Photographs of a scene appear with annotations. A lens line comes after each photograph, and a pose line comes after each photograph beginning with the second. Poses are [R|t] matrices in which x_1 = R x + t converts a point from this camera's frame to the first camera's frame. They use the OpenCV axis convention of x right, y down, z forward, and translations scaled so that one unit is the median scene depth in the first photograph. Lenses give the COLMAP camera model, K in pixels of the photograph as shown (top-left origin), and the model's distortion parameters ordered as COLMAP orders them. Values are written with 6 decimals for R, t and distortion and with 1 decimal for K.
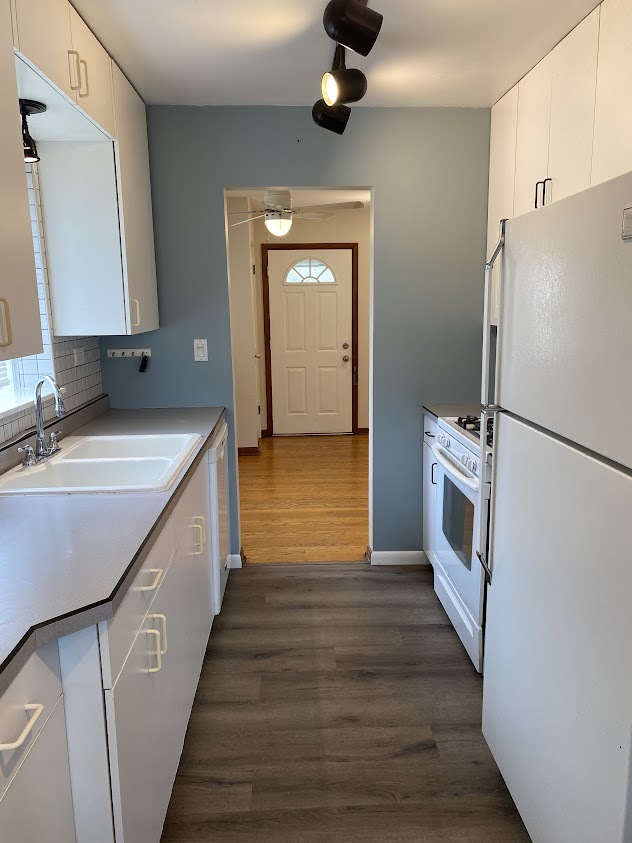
lens RADIAL K [[645.6, 0, 316.0], [0, 645.6, 421.5], [0, 0, 1]] dist [0.003926, 0.003183]
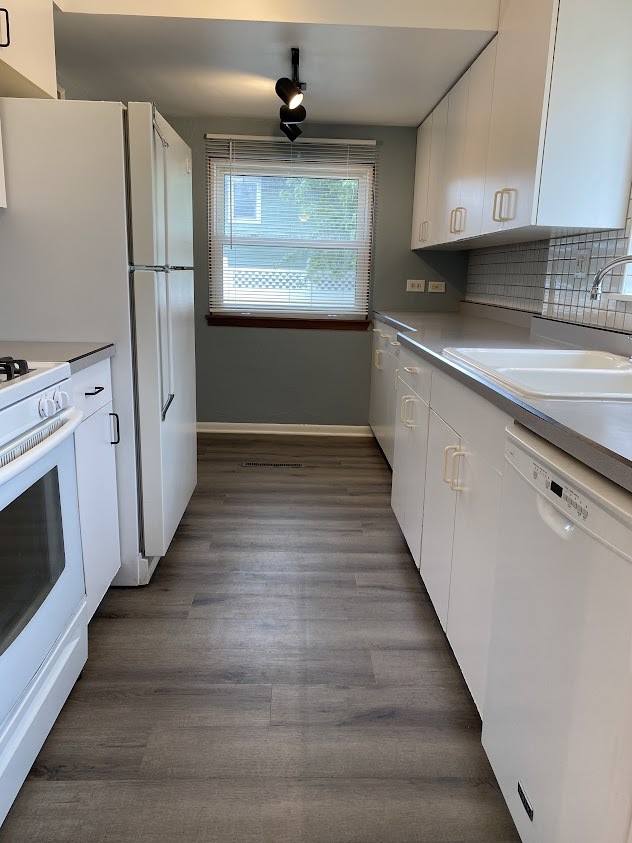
lens RADIAL K [[645.6, 0, 316.0], [0, 645.6, 421.5], [0, 0, 1]] dist [0.003926, 0.003183]
pose [[-0.999883, -0.014910, 0.003335, -0.014825], [-0.012324, 0.916084, 0.400797, -0.169882], [-0.009031, 0.400710, -0.916161, 1.568028]]
